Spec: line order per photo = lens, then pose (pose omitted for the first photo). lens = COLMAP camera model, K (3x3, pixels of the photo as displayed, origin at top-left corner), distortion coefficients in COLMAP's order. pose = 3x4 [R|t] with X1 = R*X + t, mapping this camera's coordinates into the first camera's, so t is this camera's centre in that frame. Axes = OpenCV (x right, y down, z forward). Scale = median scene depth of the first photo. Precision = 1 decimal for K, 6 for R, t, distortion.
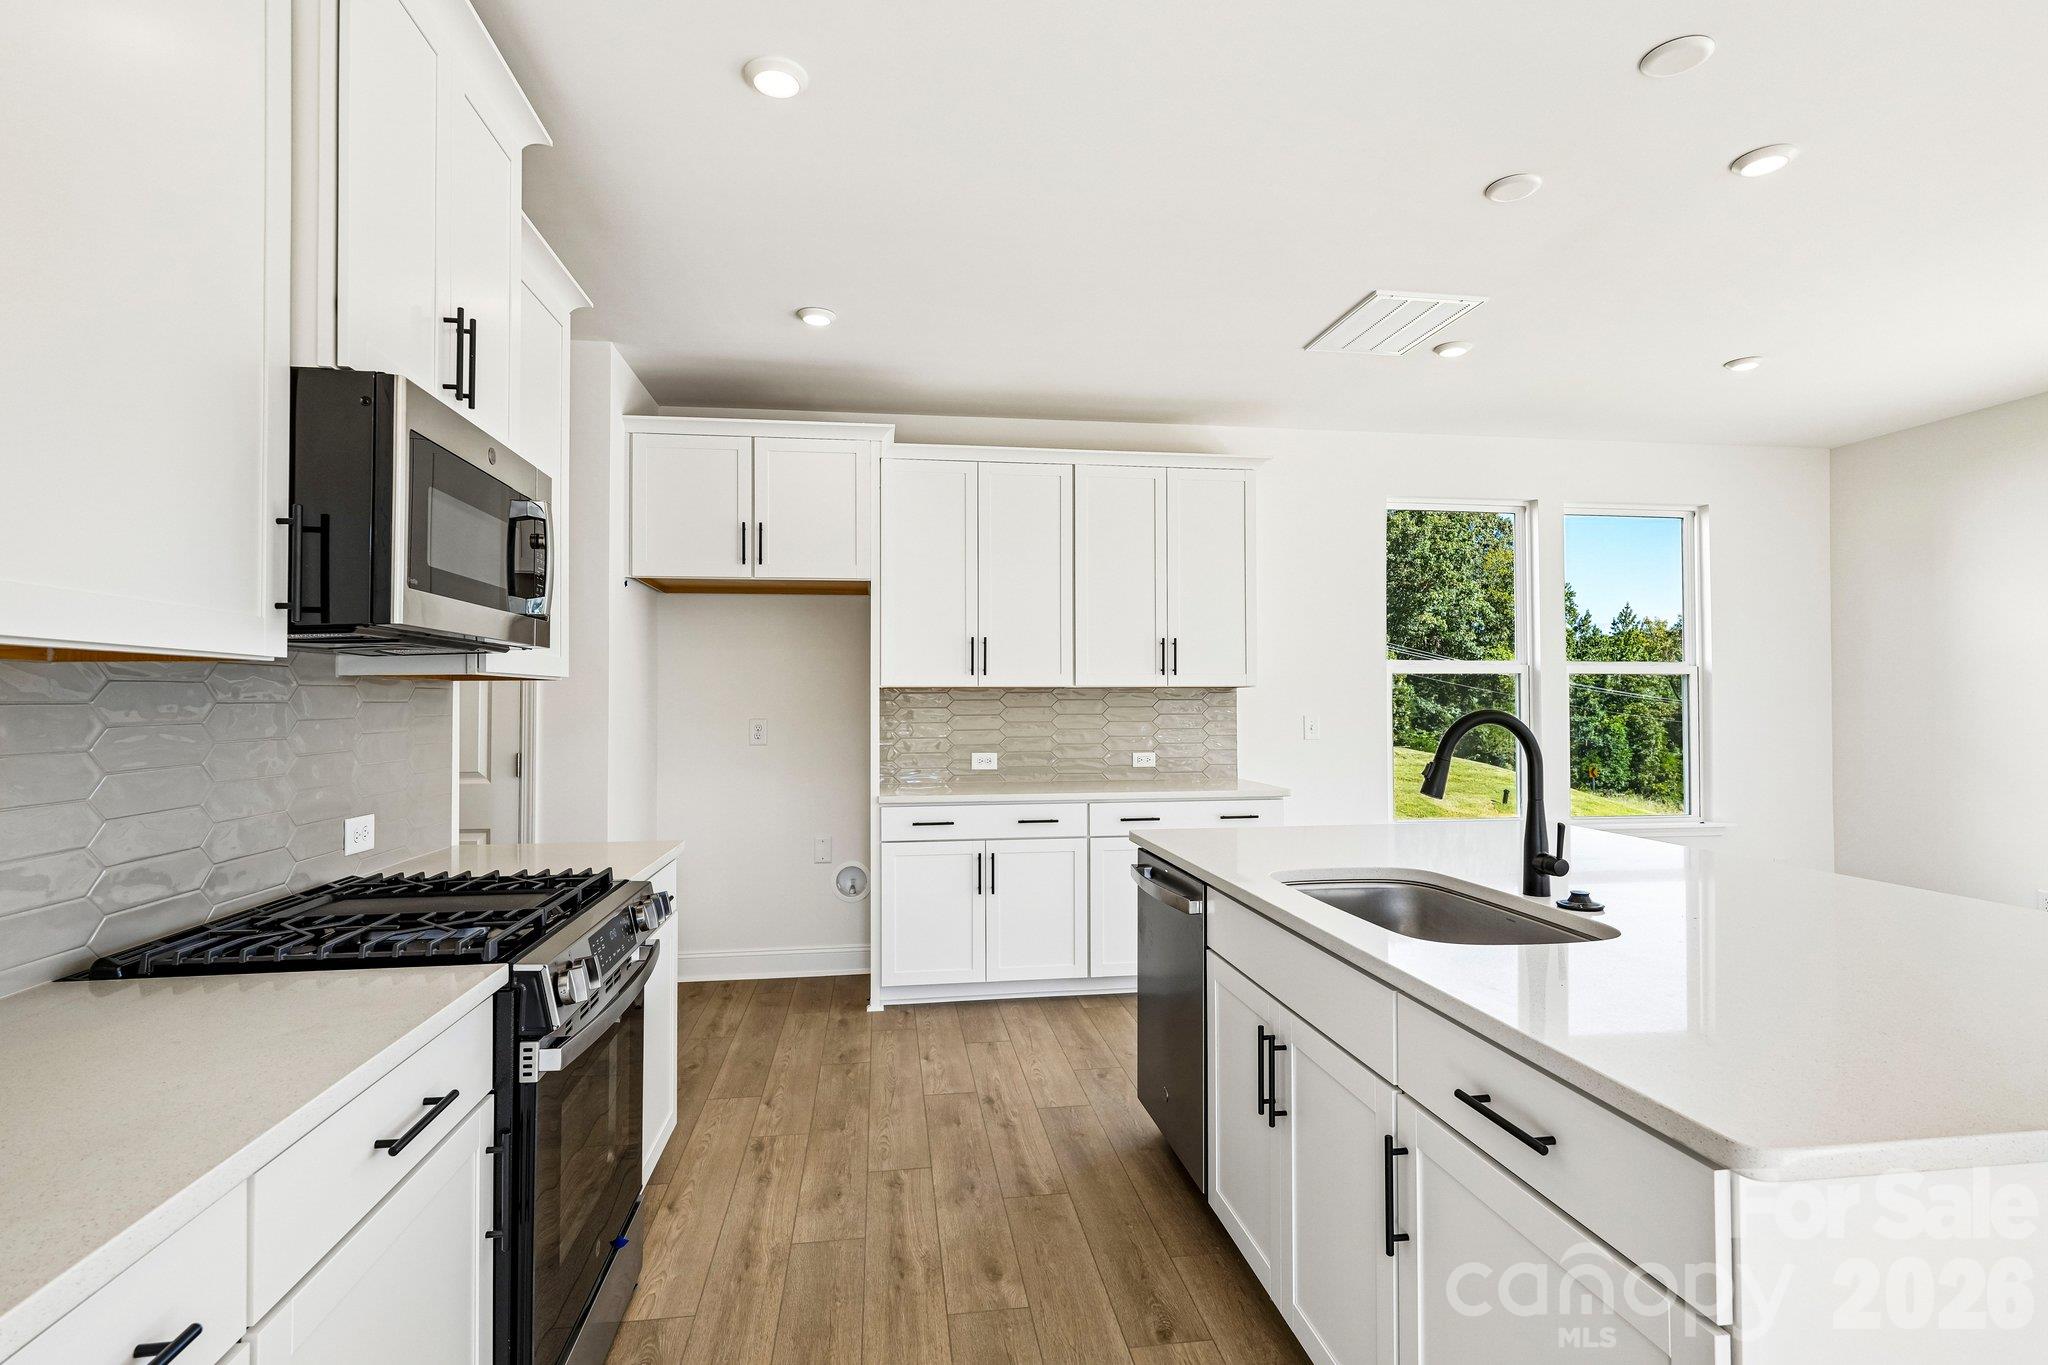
lens RADIAL K [[1008.8, 0, 1025.2], [0, 1008.8, 679.0], [0, 0, 1]] dist [0.001374, 0.000110]
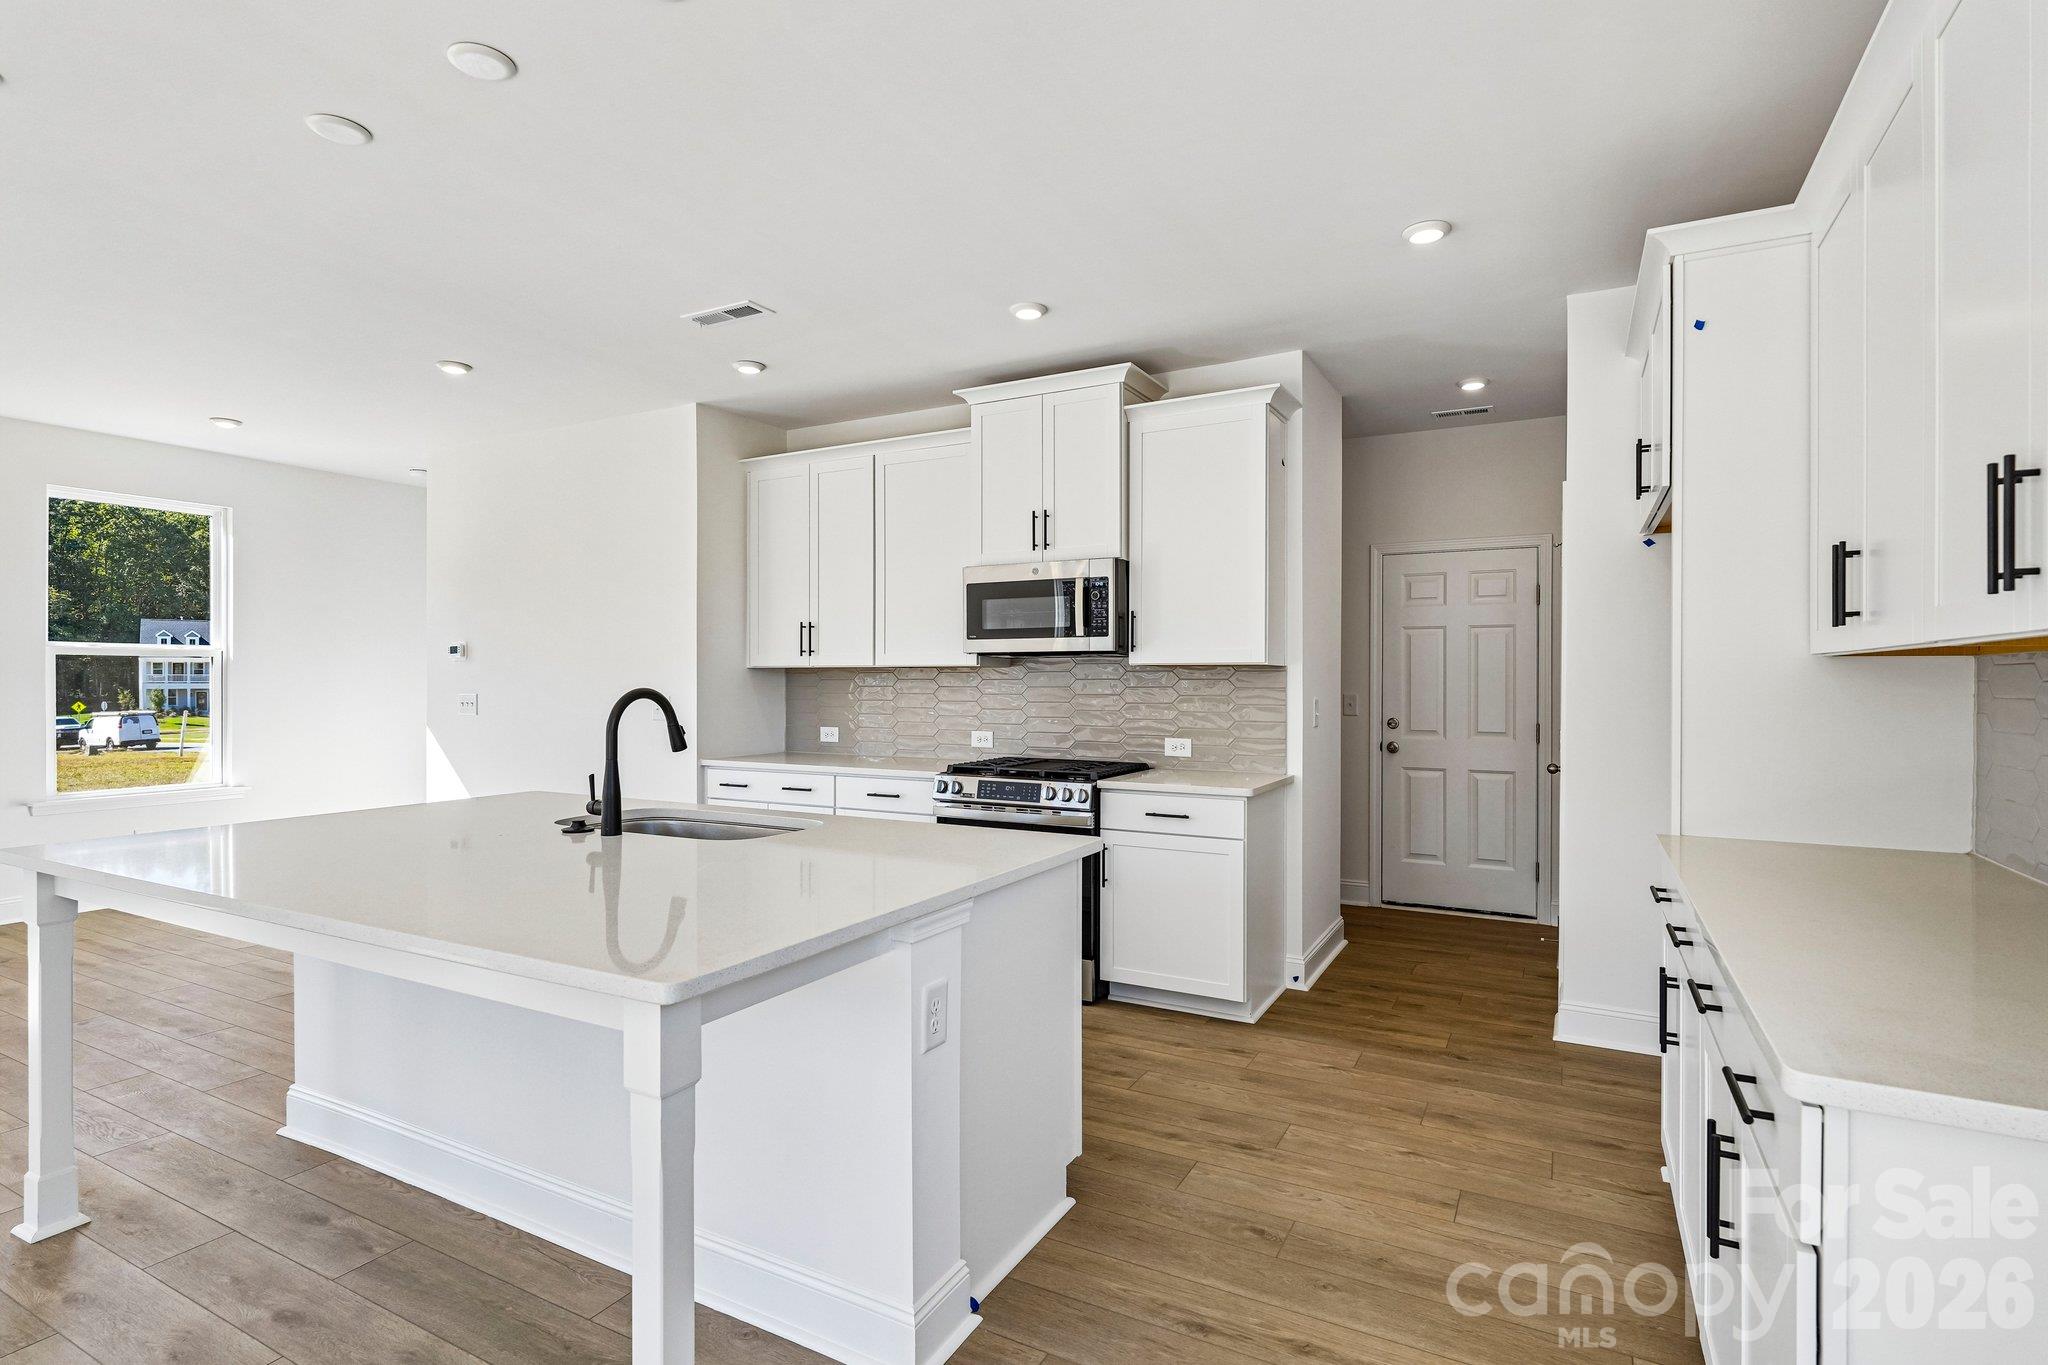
lens RADIAL K [[1008.8, 0, 1025.2], [0, 1008.8, 679.0], [0, 0, 1]] dist [0.001374, 0.000110]
pose [[-0.593106, 0.003189, -0.805118, 0.743862], [0.013065, 0.999899, -0.005664, 0.024813], [0.805019, -0.013878, -0.593087, 1.334689]]
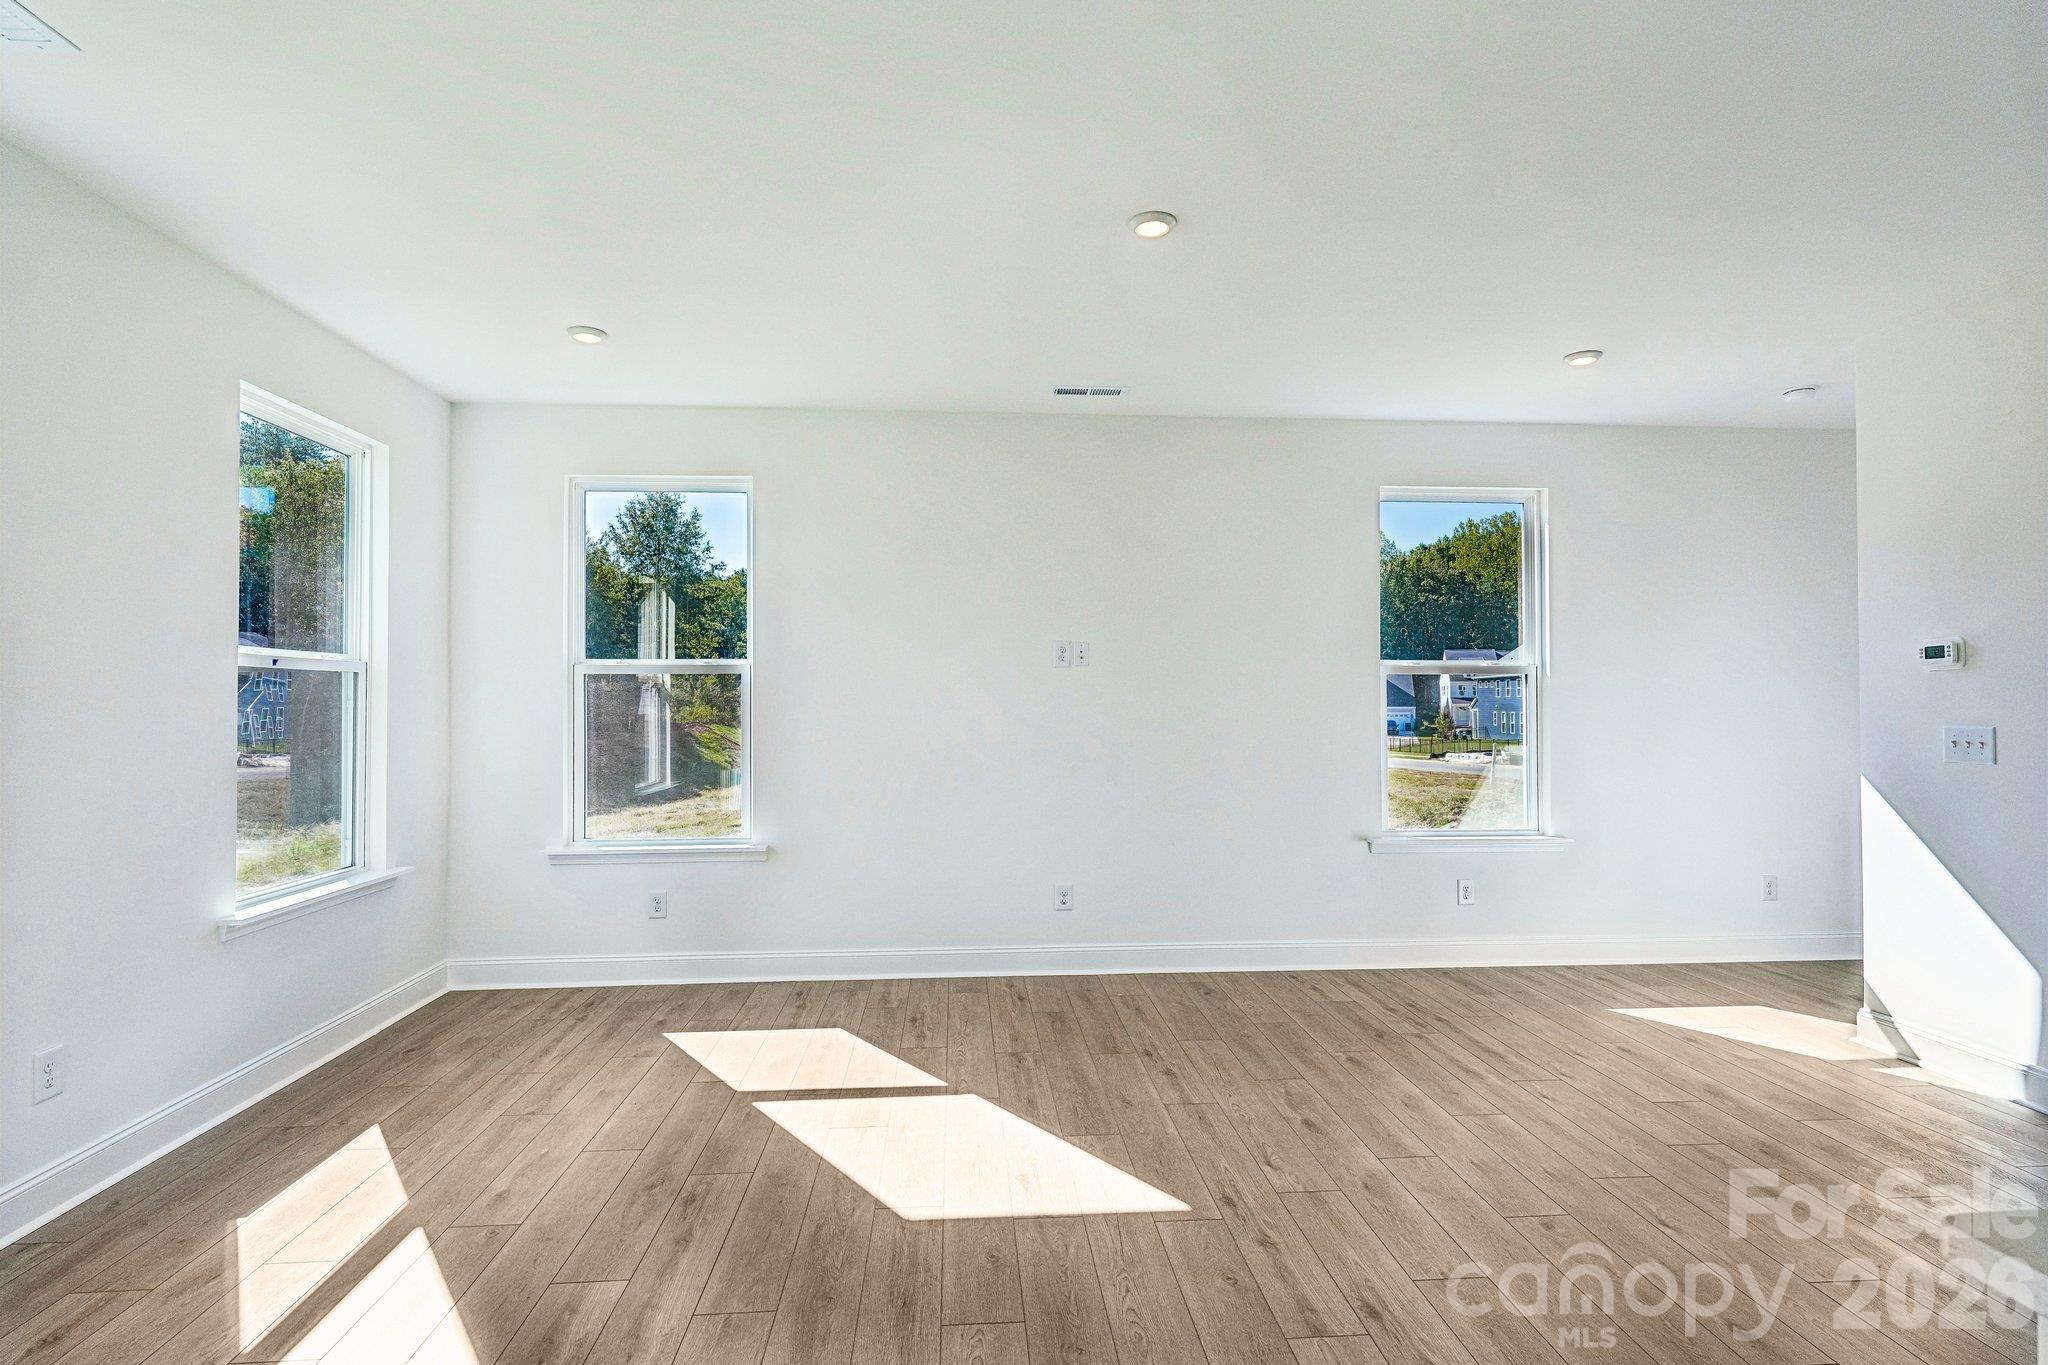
lens RADIAL K [[1001.6, 0, 1024.0], [0, 1001.6, 682.5], [0, 0, 1]] dist [-0.000823, 0.000027]
pose [[-0.997605, 0.004606, 0.069008, 0.787186], [0.002310, 0.999442, -0.033319, 0.014082], [-0.069123, -0.033080, -0.997060, 0.563009]]
